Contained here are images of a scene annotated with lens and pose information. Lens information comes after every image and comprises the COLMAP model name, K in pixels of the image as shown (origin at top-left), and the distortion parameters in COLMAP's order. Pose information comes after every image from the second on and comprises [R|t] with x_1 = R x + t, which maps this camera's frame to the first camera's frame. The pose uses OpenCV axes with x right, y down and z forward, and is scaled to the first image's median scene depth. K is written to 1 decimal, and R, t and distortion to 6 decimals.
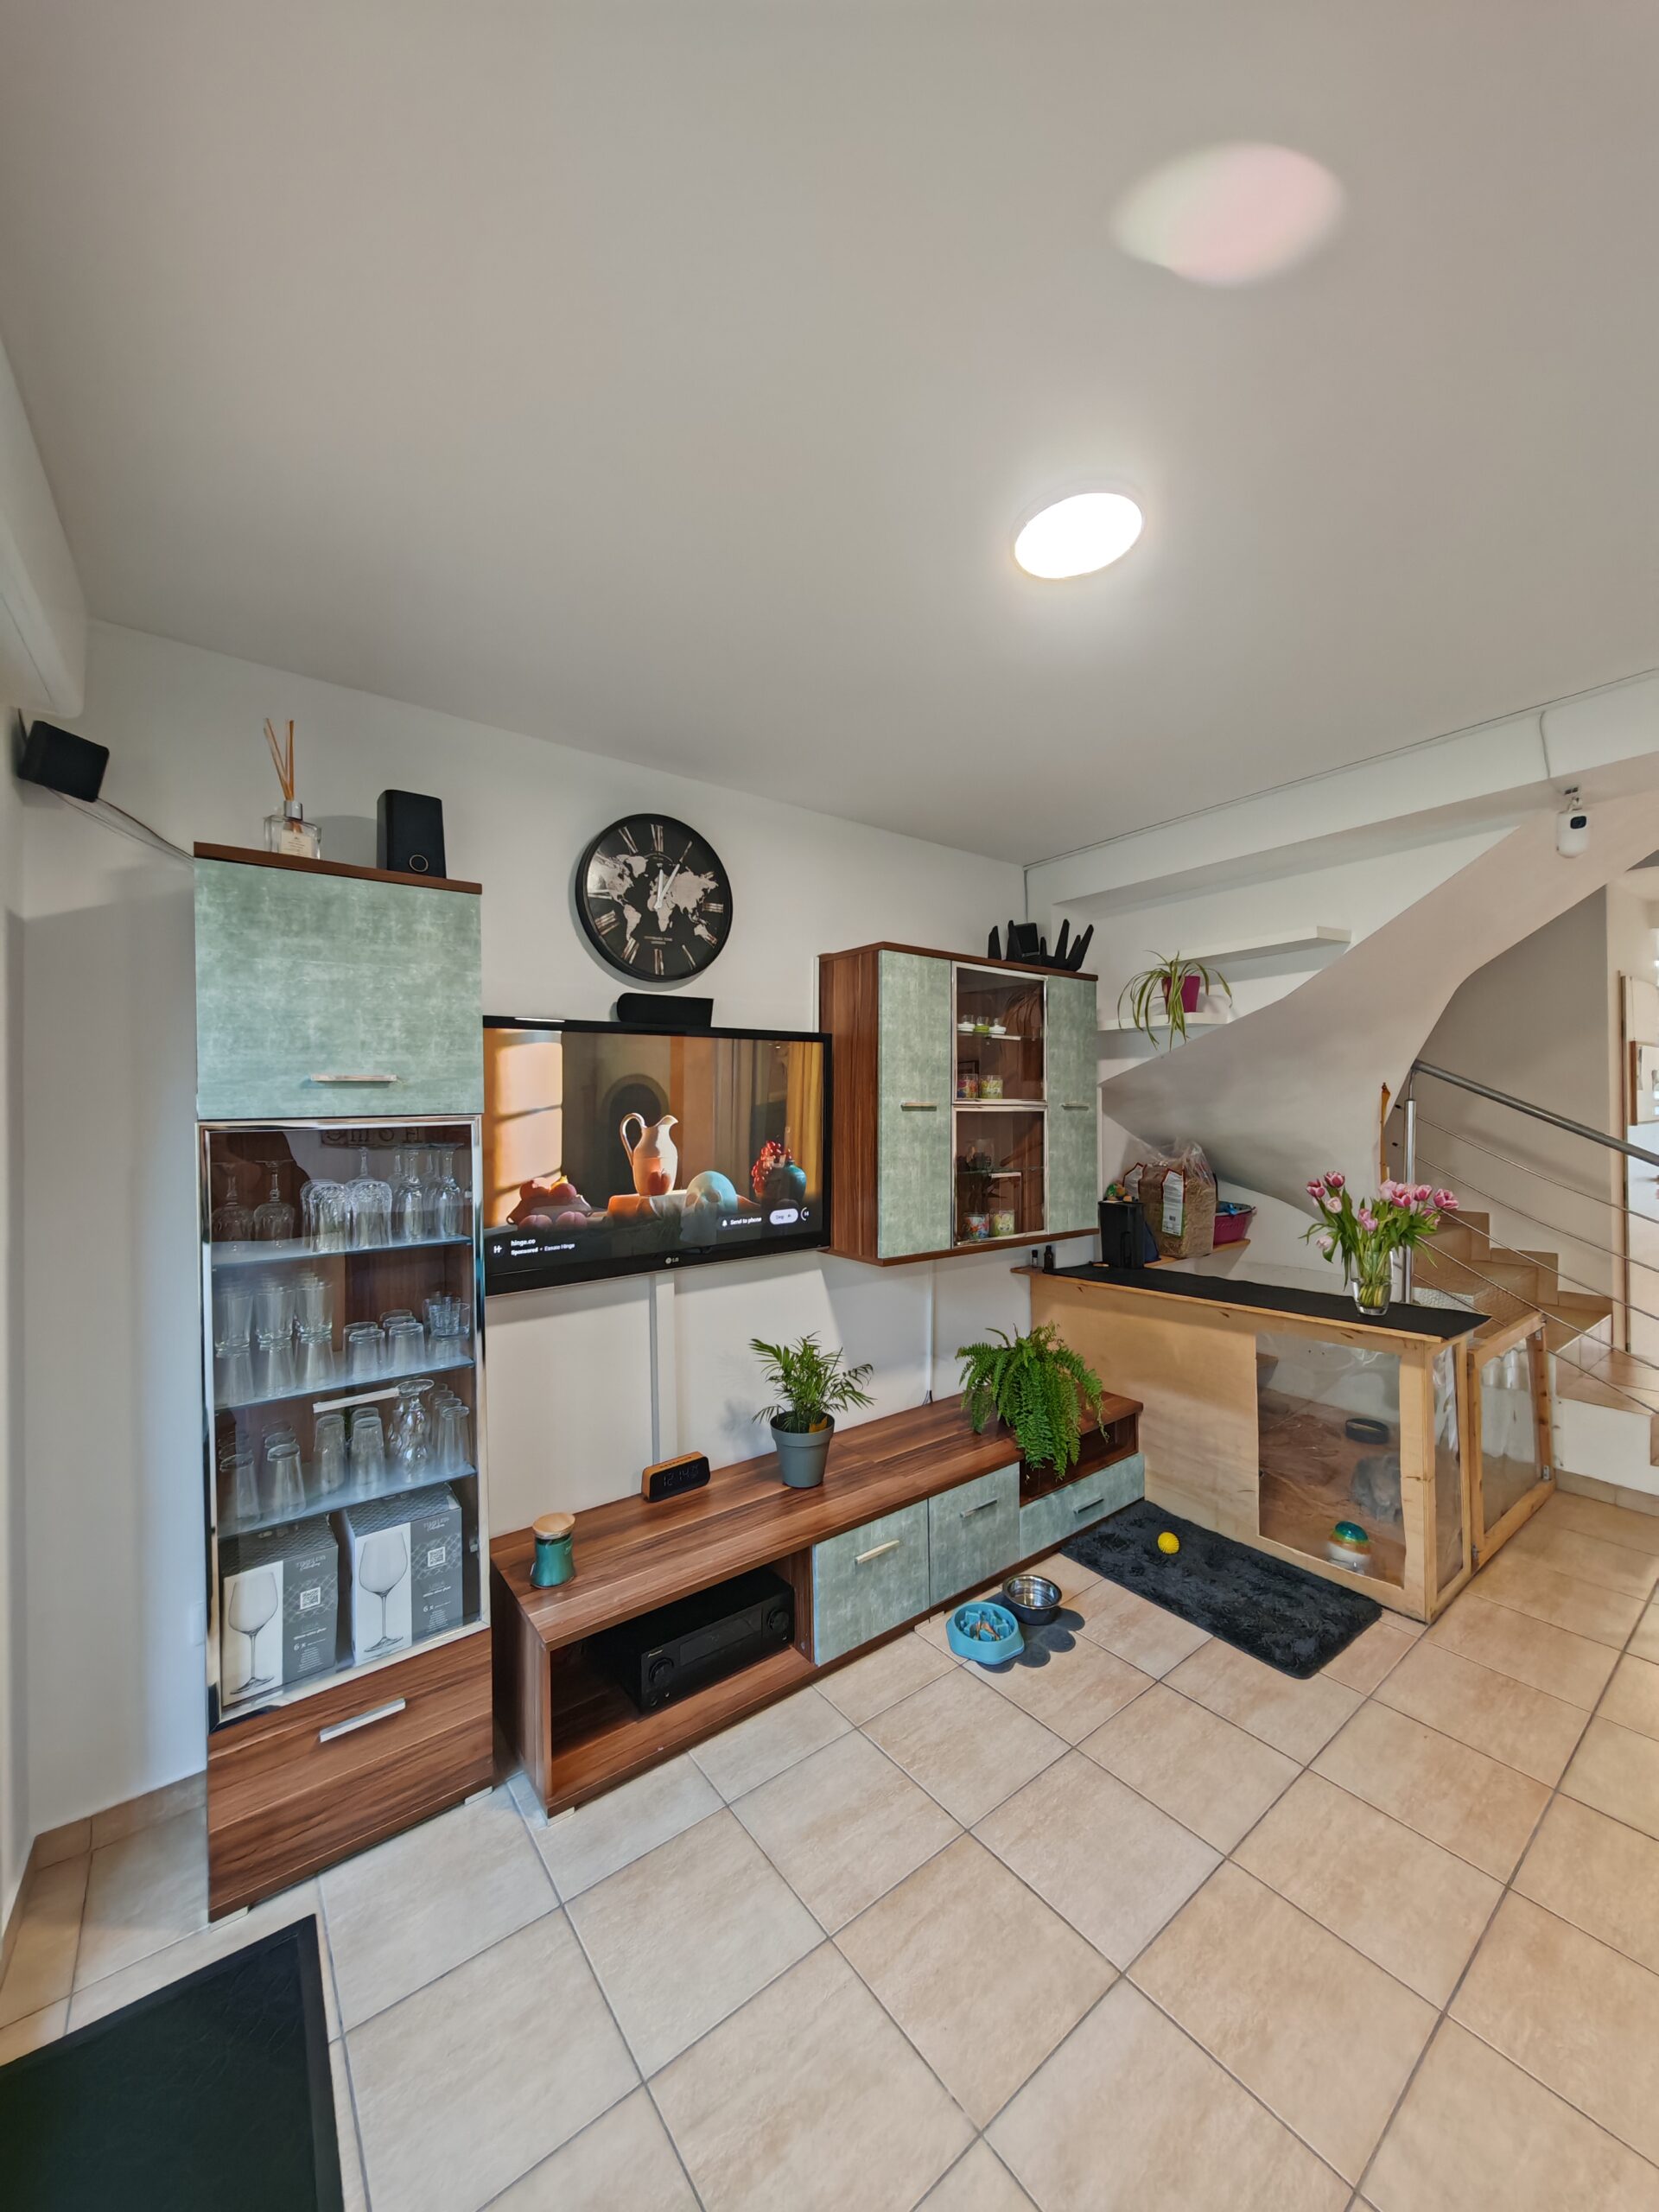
lens RADIAL K [[814.6, 0, 829.5], [0, 814.6, 1106.0], [0, 0, 1]] dist [0.000992, 0.000085]
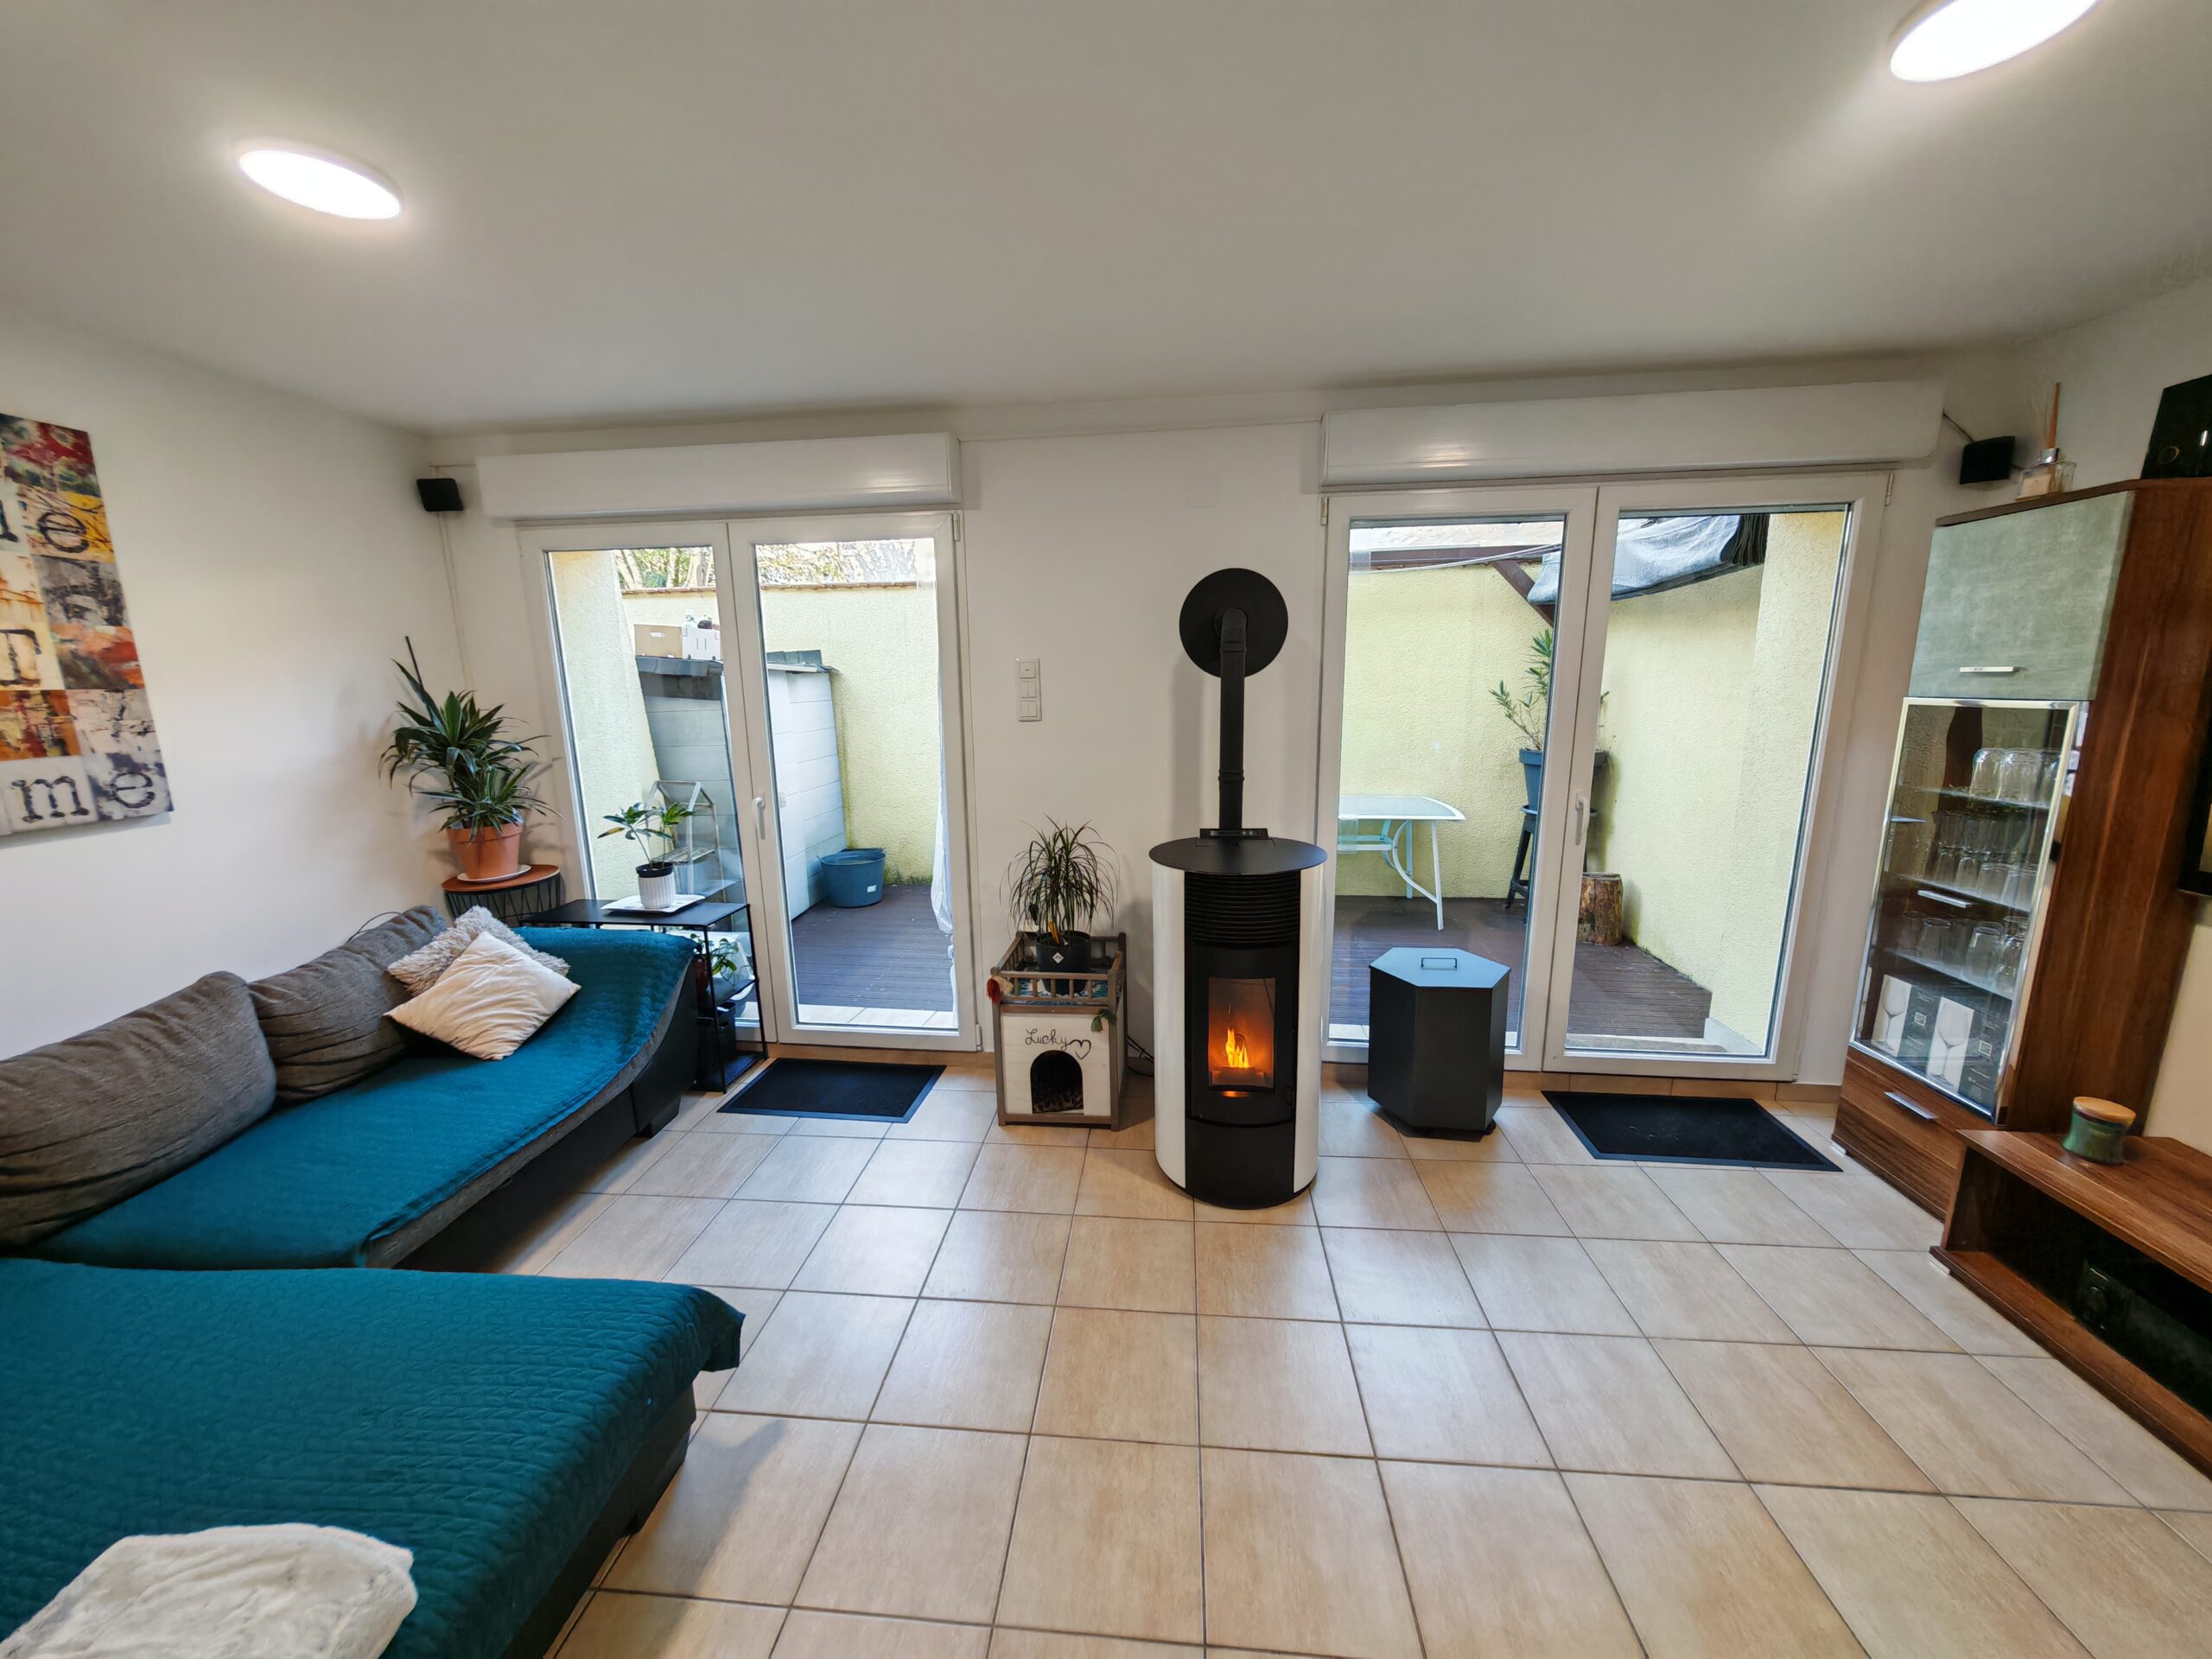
lens RADIAL K [[814.6, 0, 1106.0], [0, 814.6, 829.5], [0, 0, 1]] dist [0.000992, 0.000085]
pose [[-0.671992, 0.161261, -0.722787, 1.420492], [0.022889, 0.980060, 0.197380, -0.074913], [0.740204, 0.116094, -0.662284, 0.846496]]
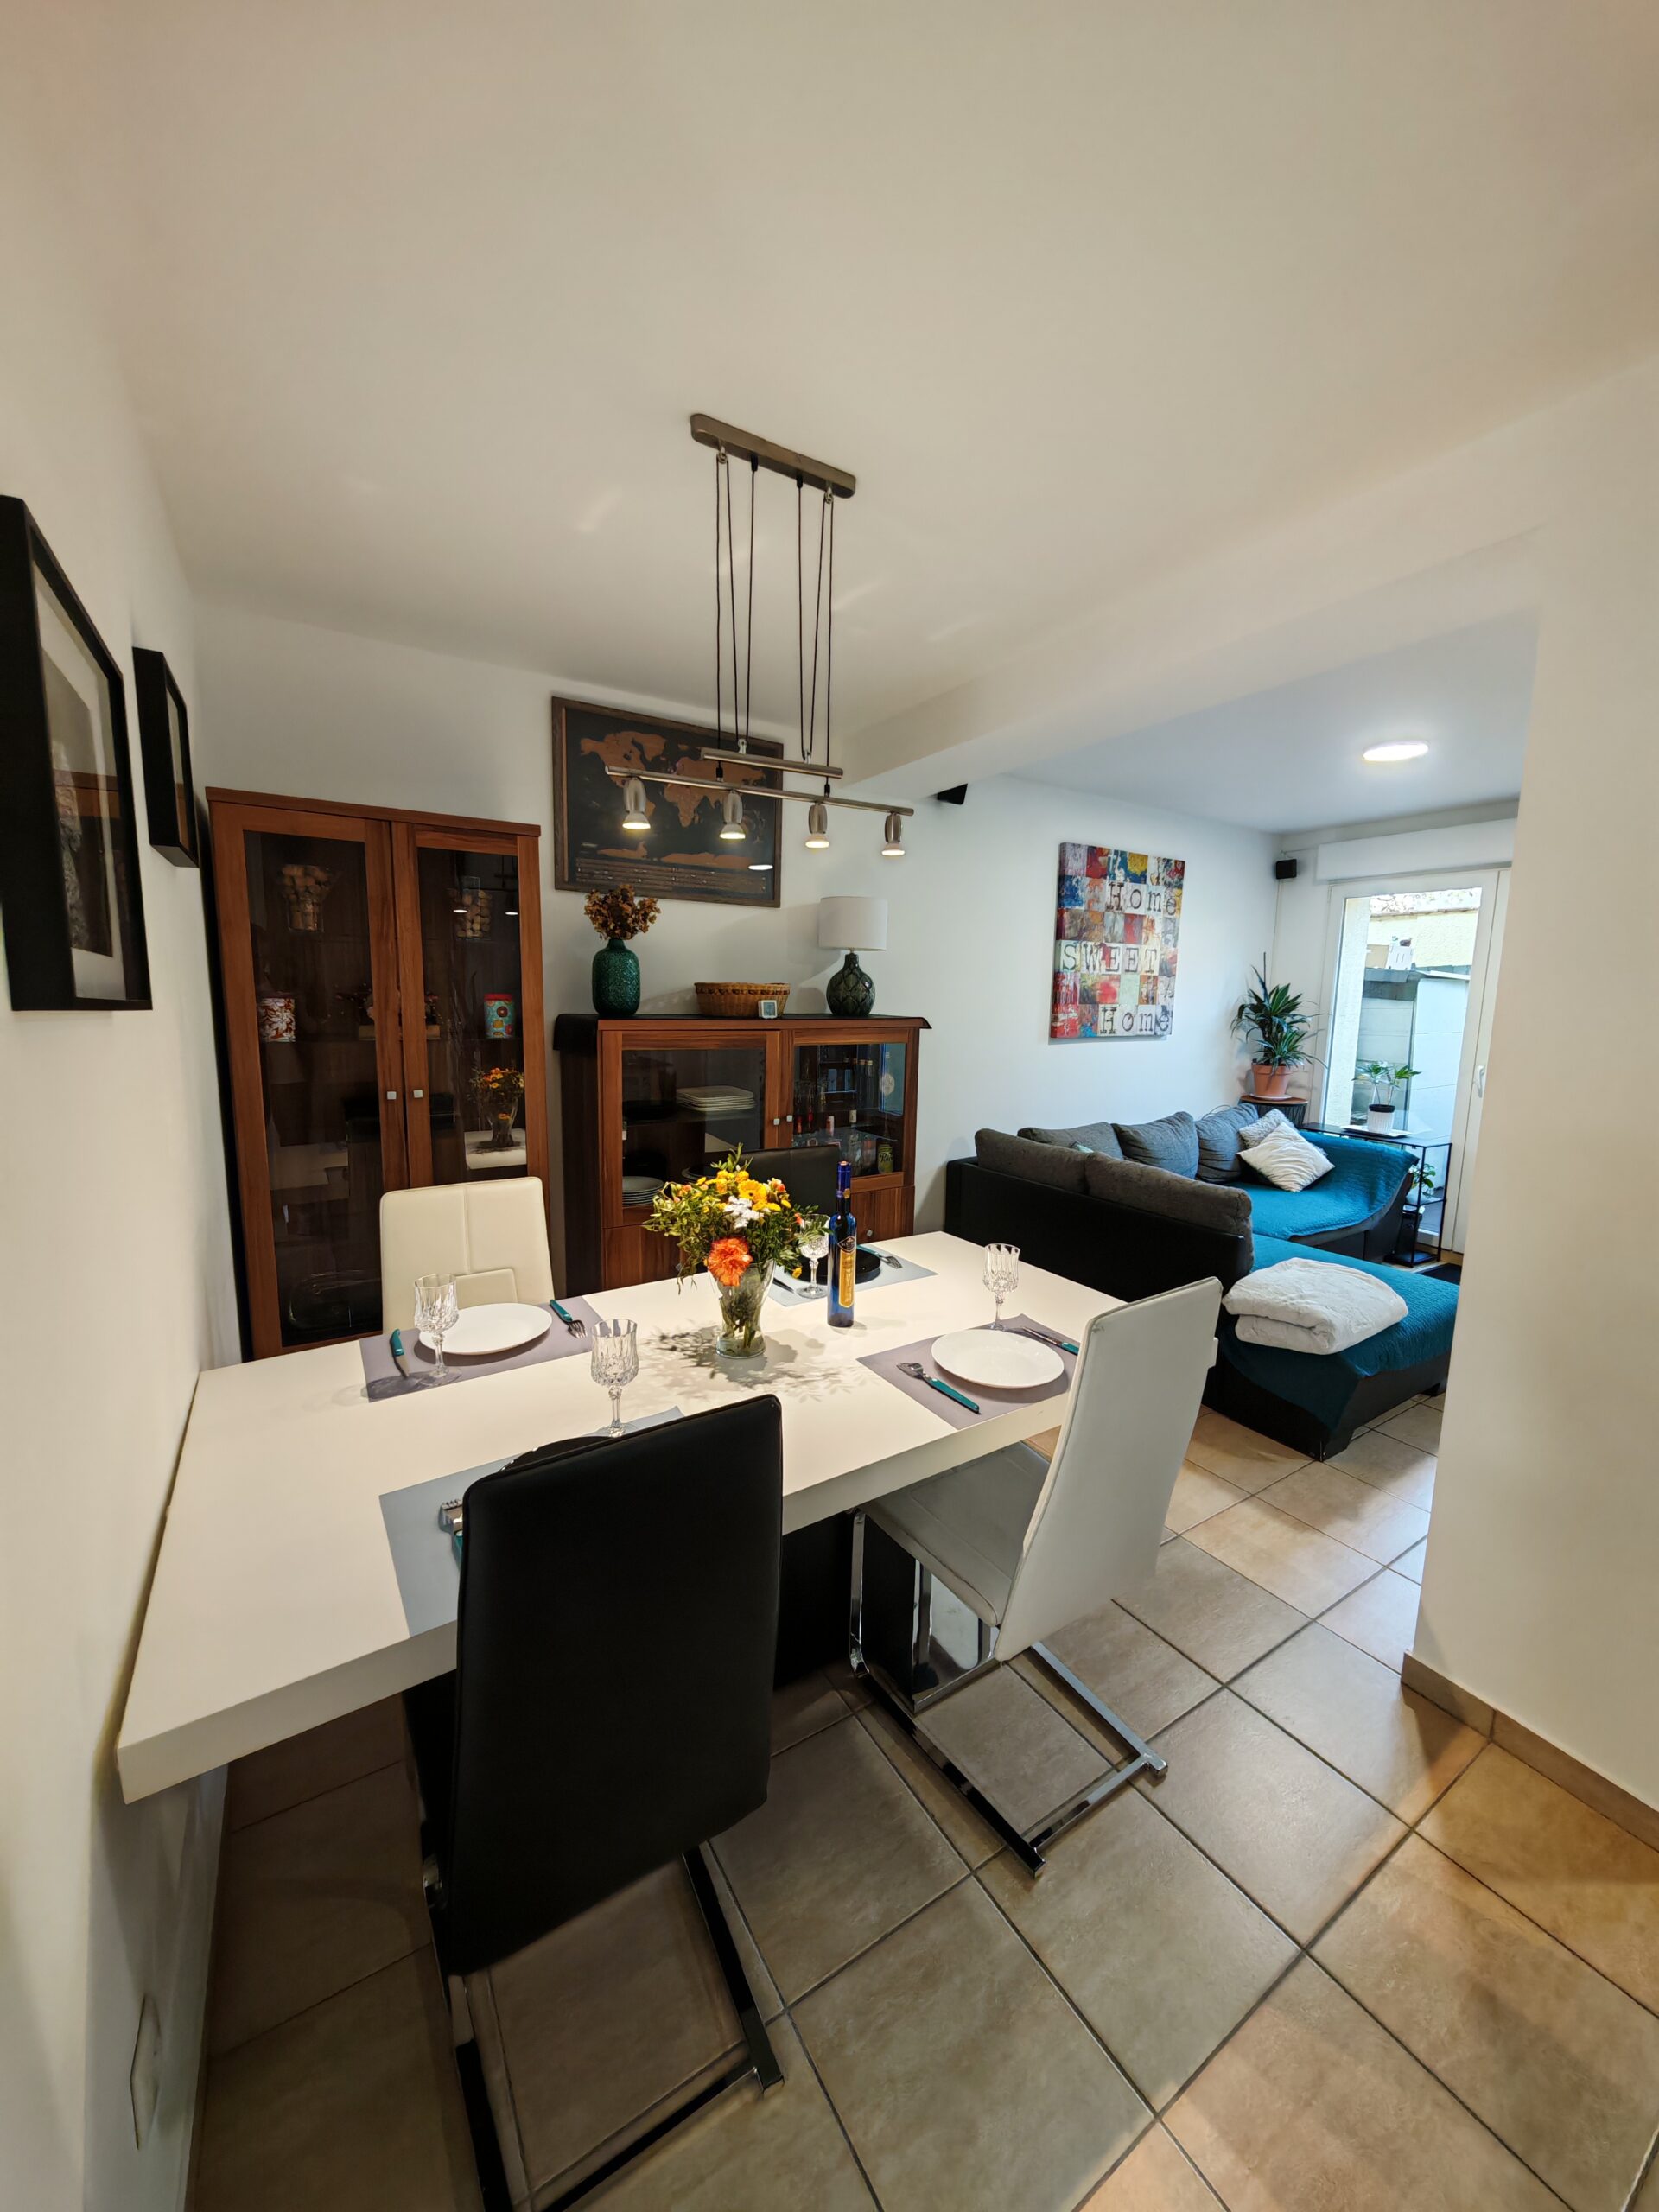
lens RADIAL K [[814.6, 0, 829.5], [0, 814.6, 1106.0], [0, 0, 1]] dist [0.000992, 0.000085]
pose [[-0.996028, -0.016333, 0.087529, 2.819657], [-0.004486, 0.990988, 0.133874, 0.028347], [-0.088927, 0.132949, -0.987125, 2.109575]]
